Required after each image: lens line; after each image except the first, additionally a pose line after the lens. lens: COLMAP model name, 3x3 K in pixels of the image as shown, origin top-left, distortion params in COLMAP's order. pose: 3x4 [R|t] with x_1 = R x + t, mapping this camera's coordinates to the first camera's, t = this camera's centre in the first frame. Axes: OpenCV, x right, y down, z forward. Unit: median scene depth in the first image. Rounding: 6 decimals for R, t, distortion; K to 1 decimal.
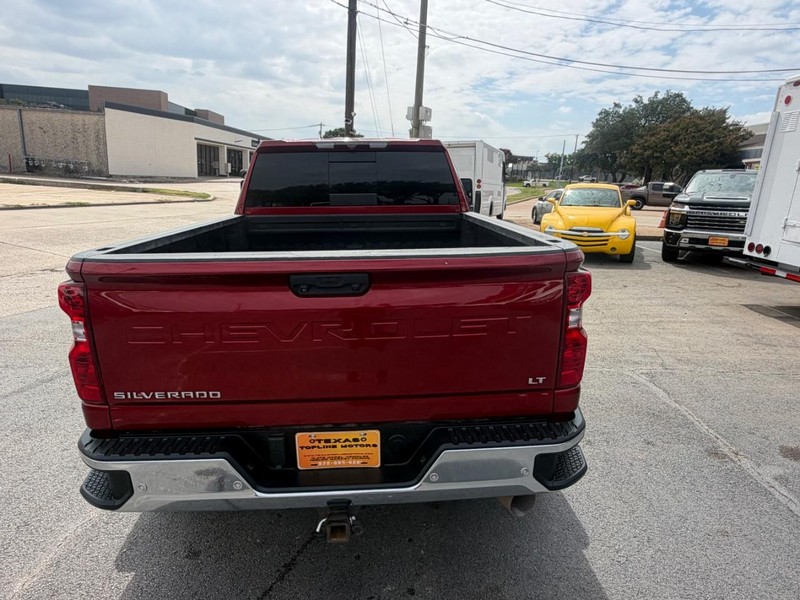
lens RADIAL K [[483.5, 0, 400.0], [0, 483.5, 300.0], [0, 0, 1]] dist [0.000449, 0.001296]
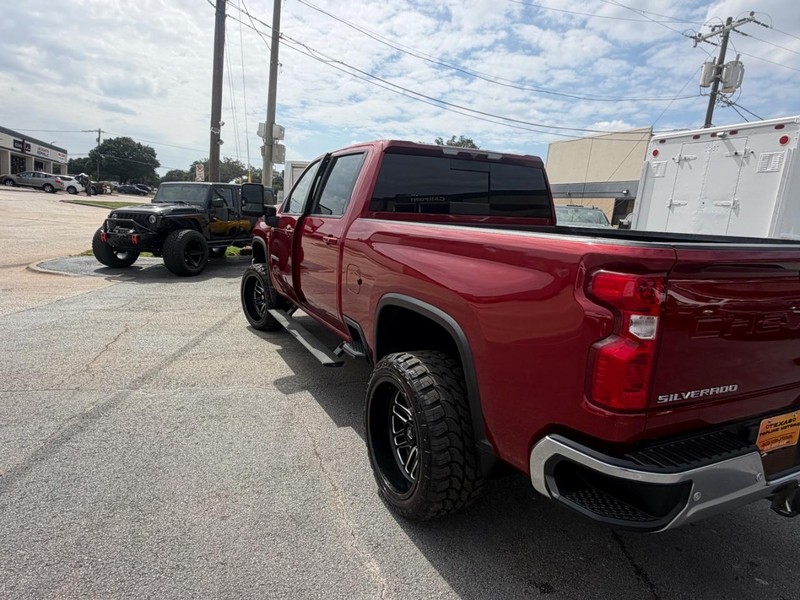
lens RADIAL K [[483.5, 0, 400.0], [0, 483.5, 300.0], [0, 0, 1]] dist [0.000449, 0.001296]
pose [[0.919138, -0.023009, 0.393264, -0.113119], [0.042540, 0.998252, -0.041018, 0.002395], [-0.391632, 0.054431, 0.918510, 0.028865]]
